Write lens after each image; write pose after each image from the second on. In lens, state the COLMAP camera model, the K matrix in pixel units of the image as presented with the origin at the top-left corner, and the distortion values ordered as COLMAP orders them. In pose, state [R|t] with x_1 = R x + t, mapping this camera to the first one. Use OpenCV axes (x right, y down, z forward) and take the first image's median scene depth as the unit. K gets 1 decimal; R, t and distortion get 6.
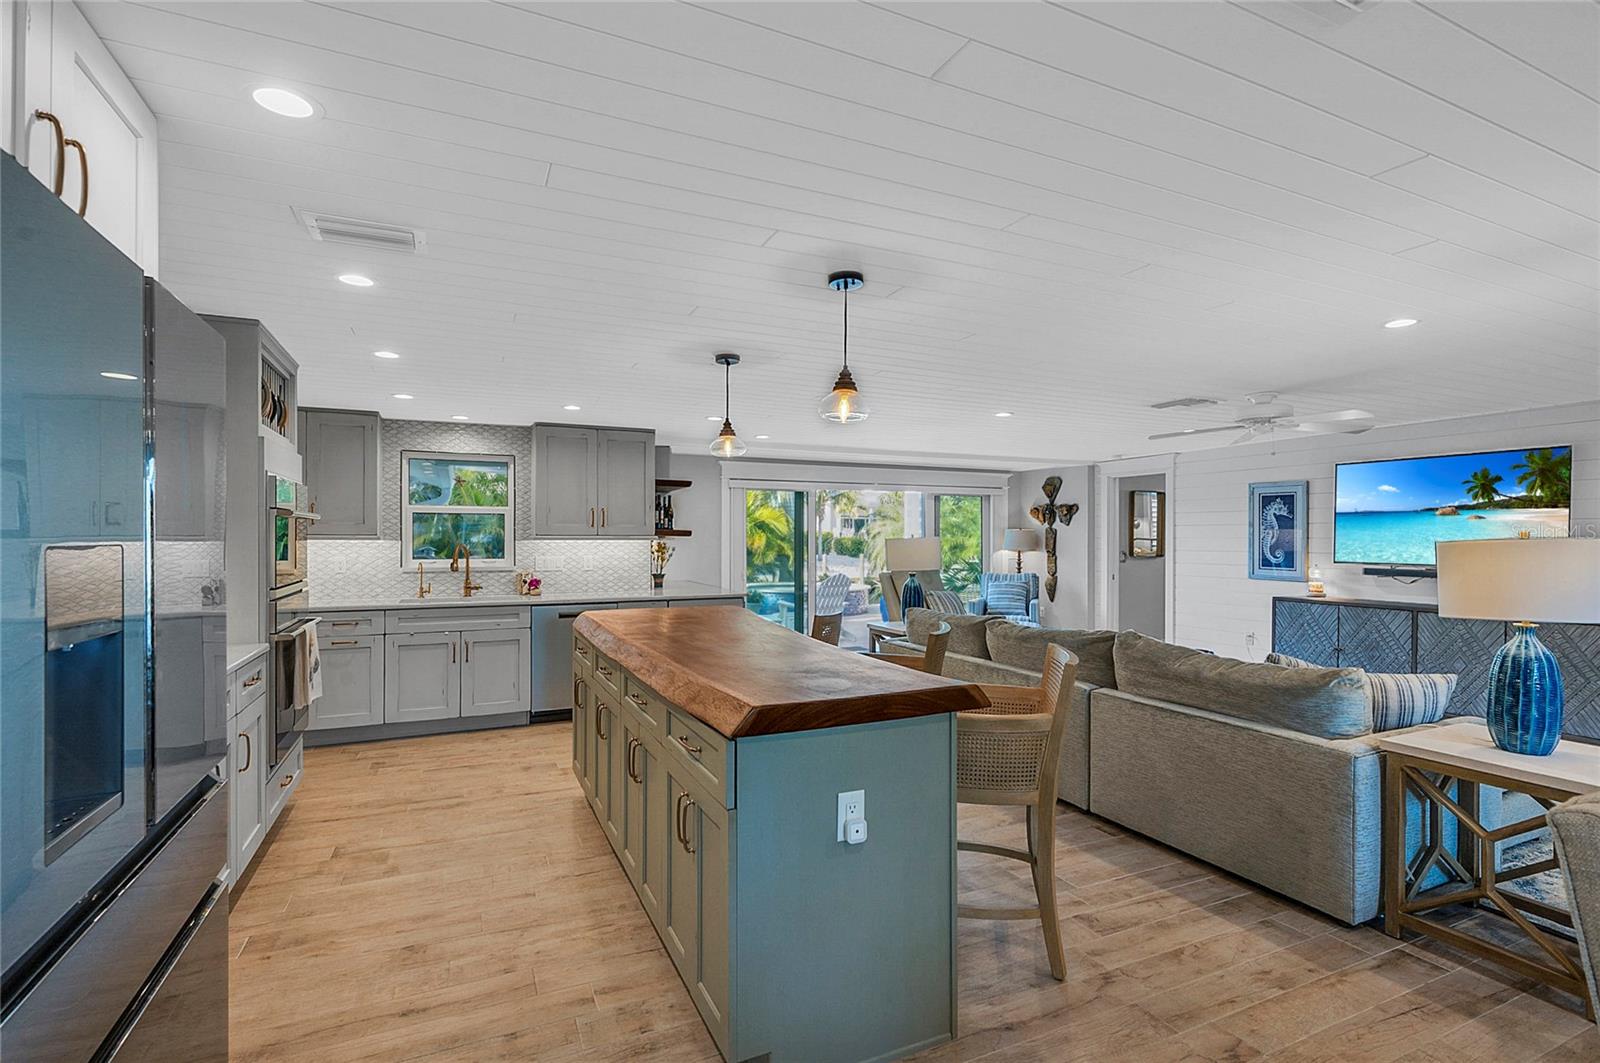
lens RADIAL K [[754.6, 0, 806.6], [0, 754.6, 541.4], [0, 0, 1]] dist [-0.001562, -0.000216]
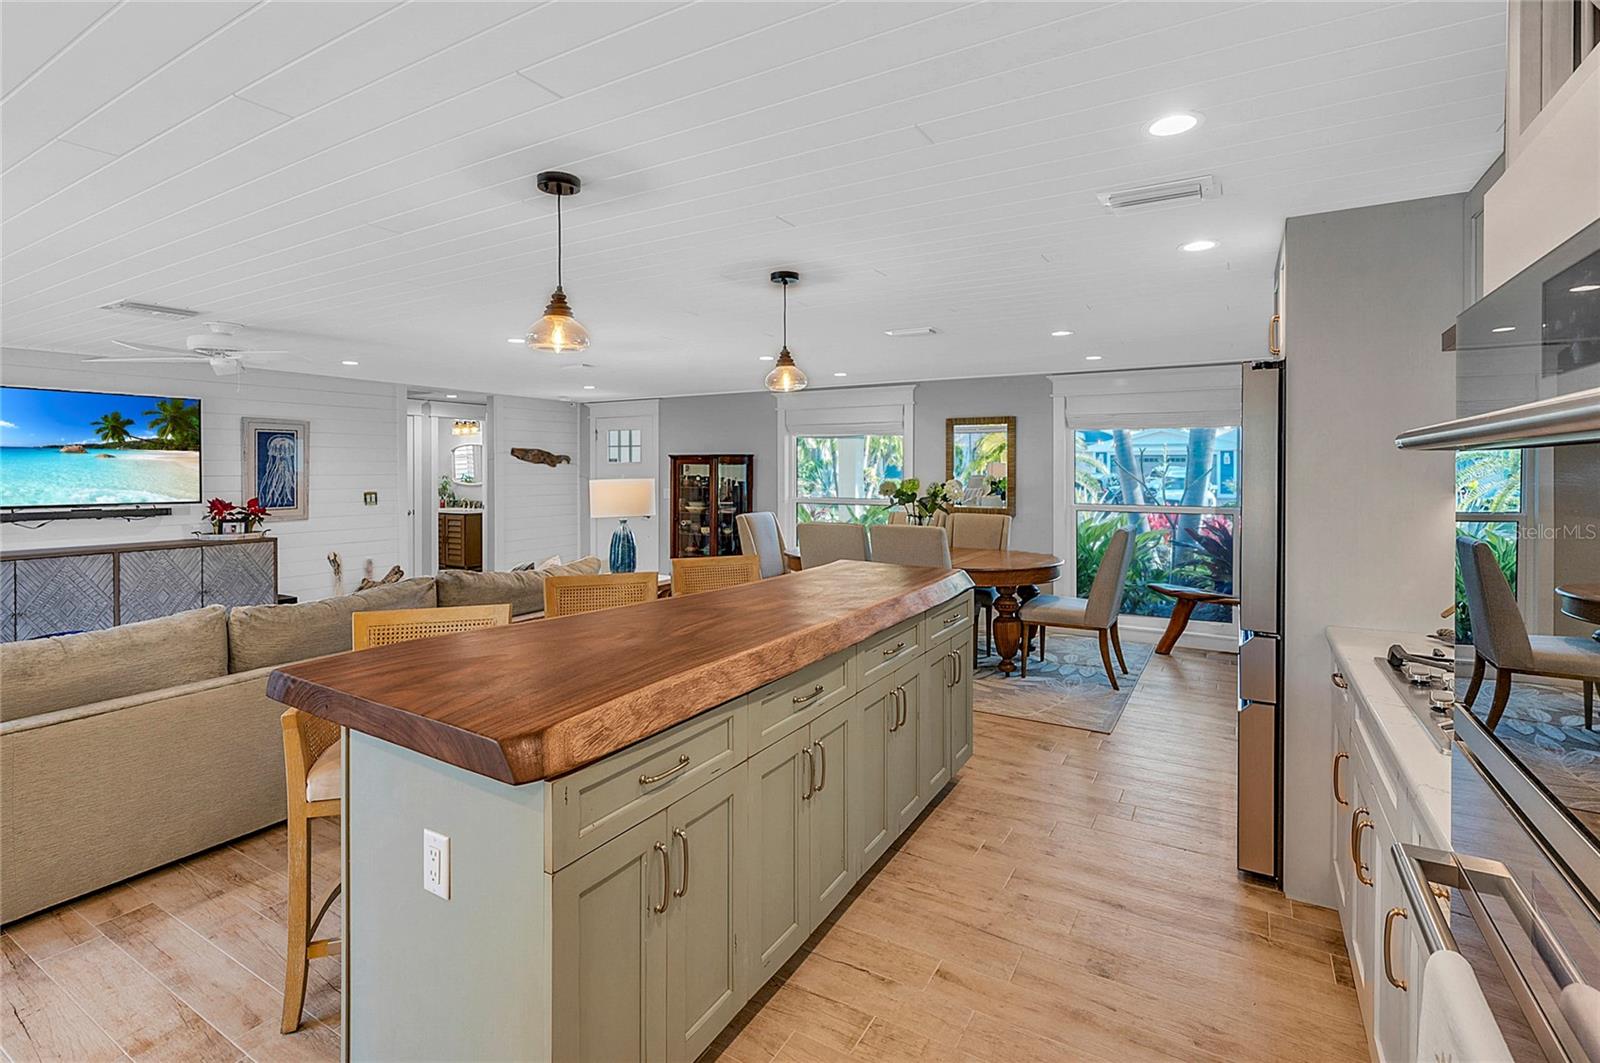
lens RADIAL K [[754.6, 0, 778.5], [0, 754.6, 475.8], [0, 0, 1]] dist [-0.001562, -0.000216]
pose [[-0.551259, -0.012010, 0.834248, -0.495545], [0.004334, 0.999842, 0.017258, -0.020871], [-0.834323, 0.013129, -0.551120, 0.853065]]
